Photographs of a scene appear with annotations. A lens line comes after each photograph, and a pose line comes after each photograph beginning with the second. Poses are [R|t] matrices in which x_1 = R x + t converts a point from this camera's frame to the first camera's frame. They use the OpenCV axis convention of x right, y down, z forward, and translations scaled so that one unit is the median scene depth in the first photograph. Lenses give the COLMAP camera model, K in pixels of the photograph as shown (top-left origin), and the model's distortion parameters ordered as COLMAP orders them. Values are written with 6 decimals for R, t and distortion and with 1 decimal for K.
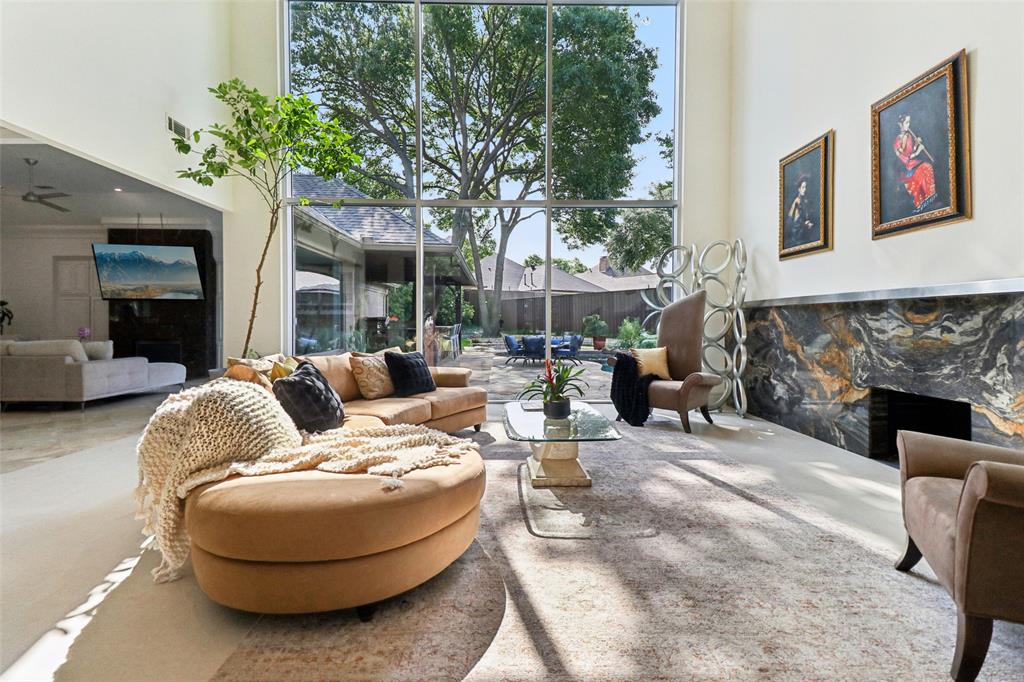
lens RADIAL K [[460.9, 0, 509.3], [0, 460.9, 322.4], [0, 0, 1]] dist [0.058473, -0.028265]
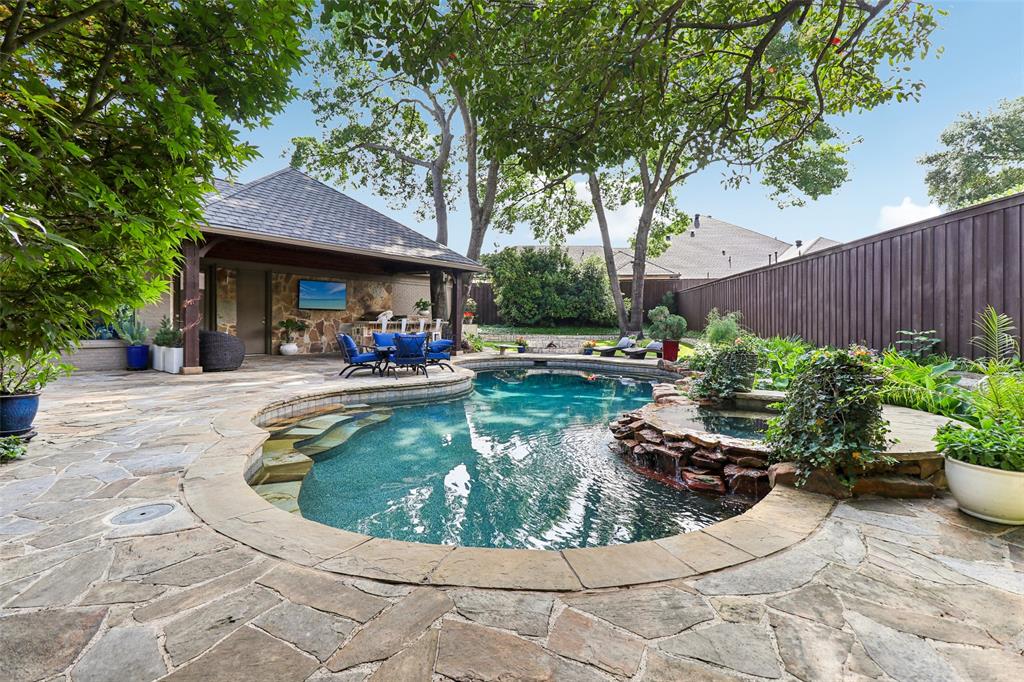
lens RADIAL K [[467.1, 0, 511.5], [0, 467.1, 323.4], [0, 0, 1]] dist [0.059504, -0.030043]
pose [[0.763310, 0.010961, -0.645939, 1.994730], [-0.009603, 0.999938, 0.005620, 0.025580], [0.645961, 0.001913, 0.763368, 1.682712]]
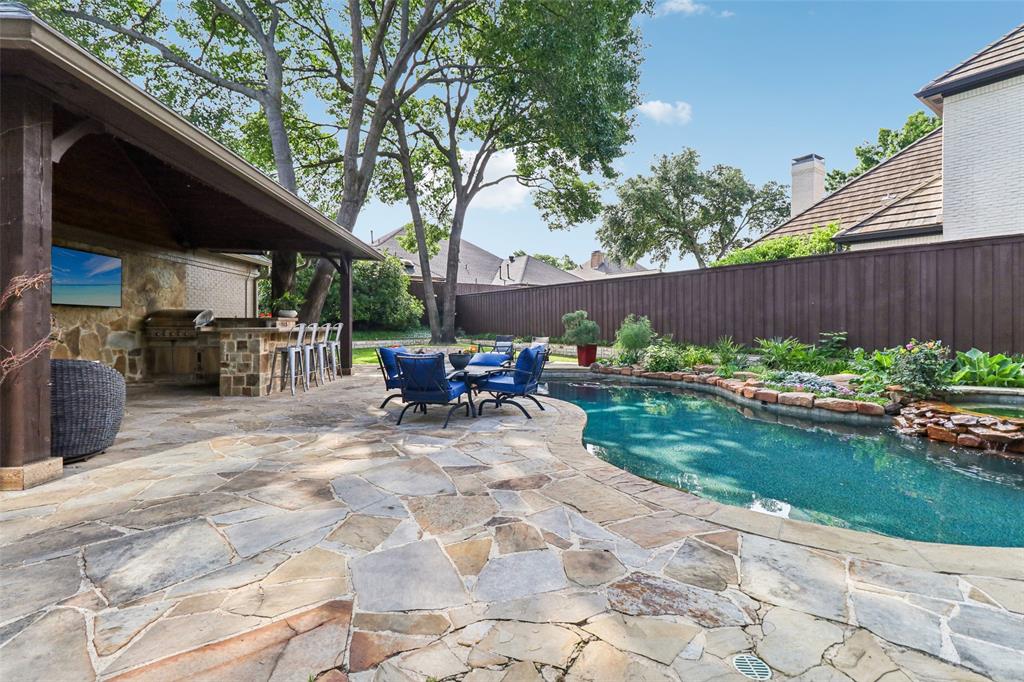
lens RADIAL K [[460.9, 0, 509.3], [0, 460.9, 322.4], [0, 0, 1]] dist [0.058473, -0.028265]
pose [[0.999859, 0.006962, 0.015274, 0.350803], [-0.006857, 0.999953, -0.006880, 0.022093], [-0.015321, 0.006774, 0.999860, 1.619366]]
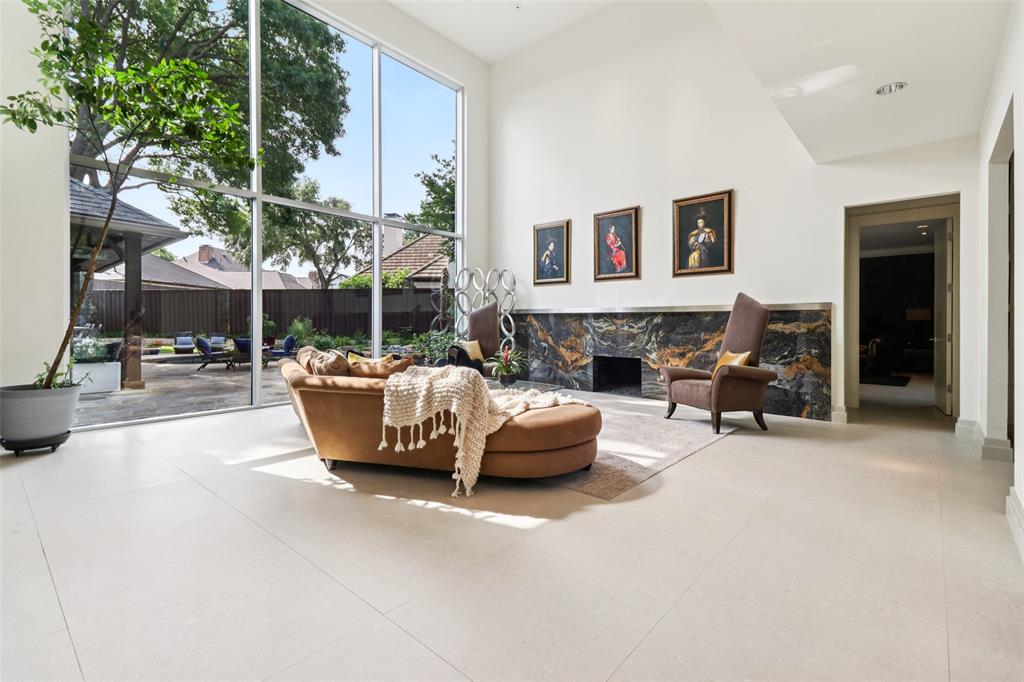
lens RADIAL K [[460.9, 0, 509.3], [0, 460.9, 322.4], [0, 0, 1]] dist [0.058473, -0.028265]
pose [[0.673818, 0.003089, 0.738891, -0.795844], [-0.003634, 0.999993, -0.000867, -0.001453], [-0.738888, -0.002101, 0.673825, -0.040689]]
